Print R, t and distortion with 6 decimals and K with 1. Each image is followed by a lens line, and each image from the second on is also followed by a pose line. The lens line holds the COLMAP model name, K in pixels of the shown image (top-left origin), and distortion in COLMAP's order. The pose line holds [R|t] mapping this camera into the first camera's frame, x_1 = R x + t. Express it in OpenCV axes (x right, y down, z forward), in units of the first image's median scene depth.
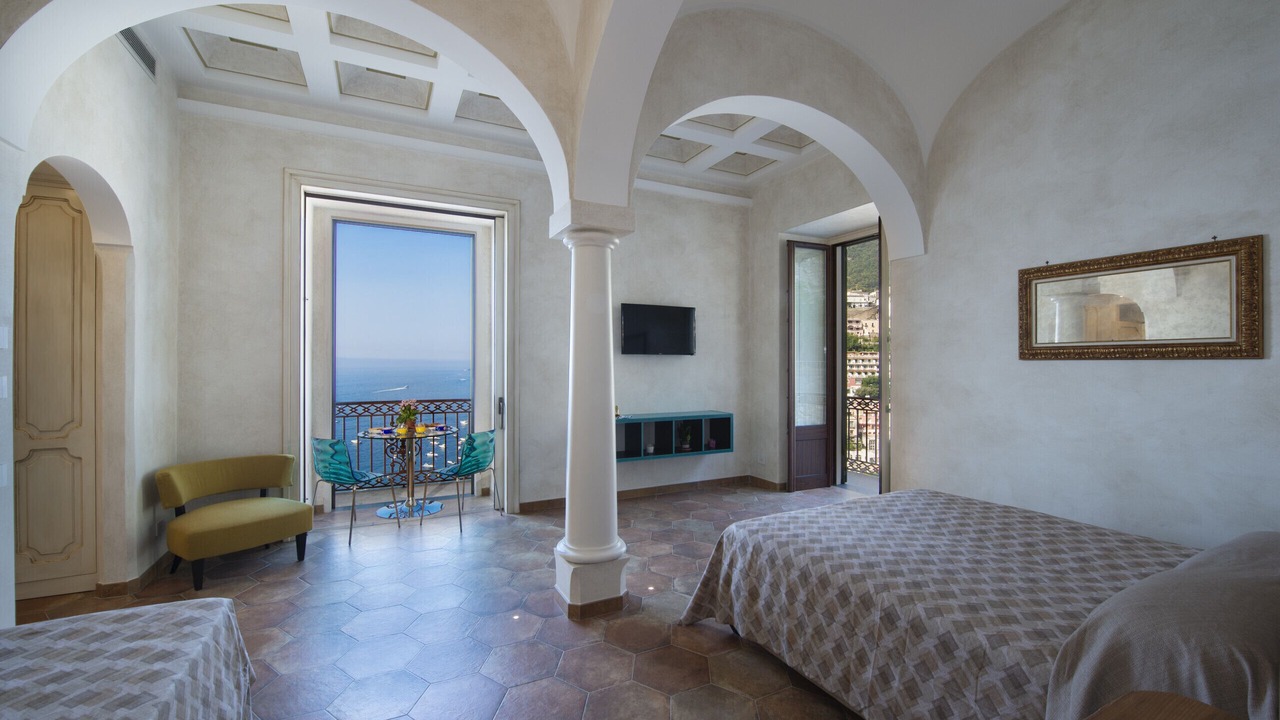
lens RADIAL K [[516.0, 0, 644.9], [0, 516.0, 365.9], [0, 0, 1]] dist [-0.018568, -0.000432]
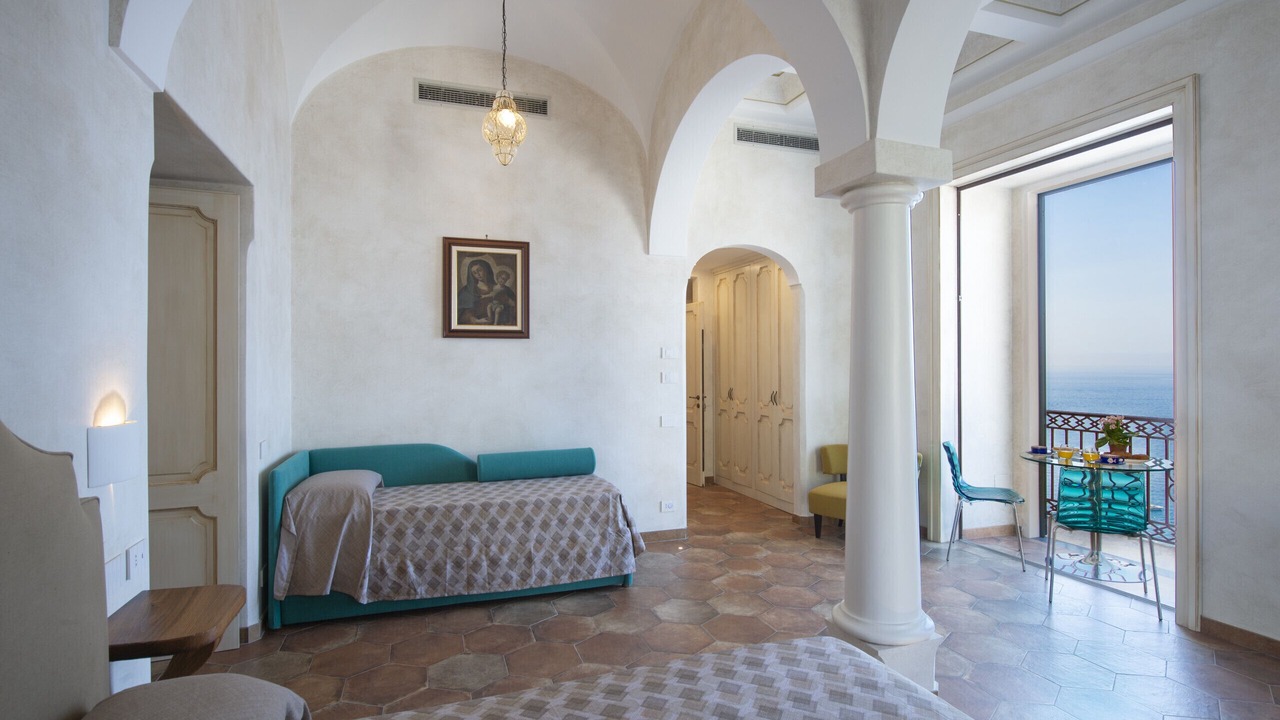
lens RADIAL K [[625.8, 0, 642.2], [0, 625.8, 360.2], [0, 0, 1]] dist [-0.004047, -0.000361]
pose [[-0.118778, -0.007764, -0.992890, 0.795564], [0.001237, 0.999967, -0.007967, -0.005188], [0.992920, -0.002174, -0.118765, 0.756177]]
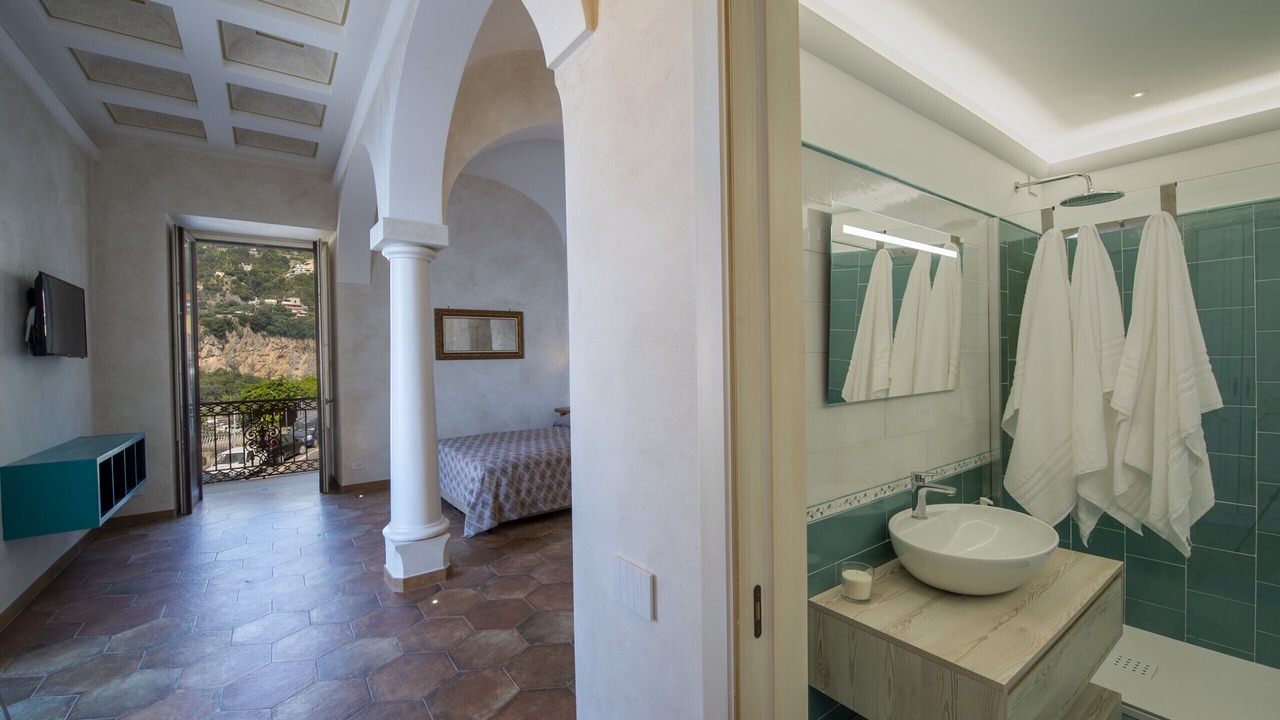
lens RADIAL K [[516.0, 0, 640.9], [0, 516.0, 363.6], [0, 0, 1]] dist [-0.018568, -0.000432]
pose [[-0.169770, -0.006754, 0.985461, -1.255039], [0.024302, 0.999644, 0.011038, -0.002933], [-0.985184, 0.025823, -0.169545, 0.686790]]
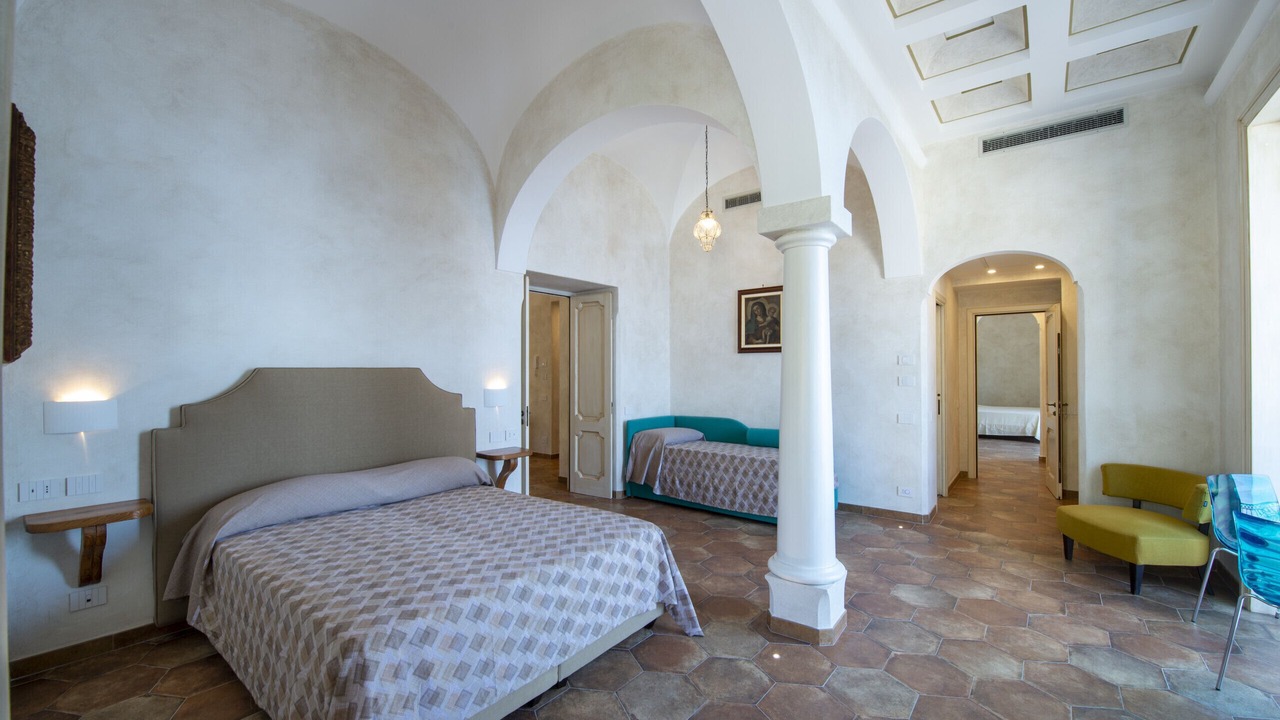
lens RADIAL K [[516.0, 0, 639.4], [0, 516.0, 365.8], [0, 0, 1]] dist [-0.018568, -0.000432]
pose [[-0.904611, -0.004627, -0.426213, 0.561569], [-0.000662, 0.999955, -0.009449, -0.004506], [0.426238, -0.008265, -0.904573, 1.691229]]
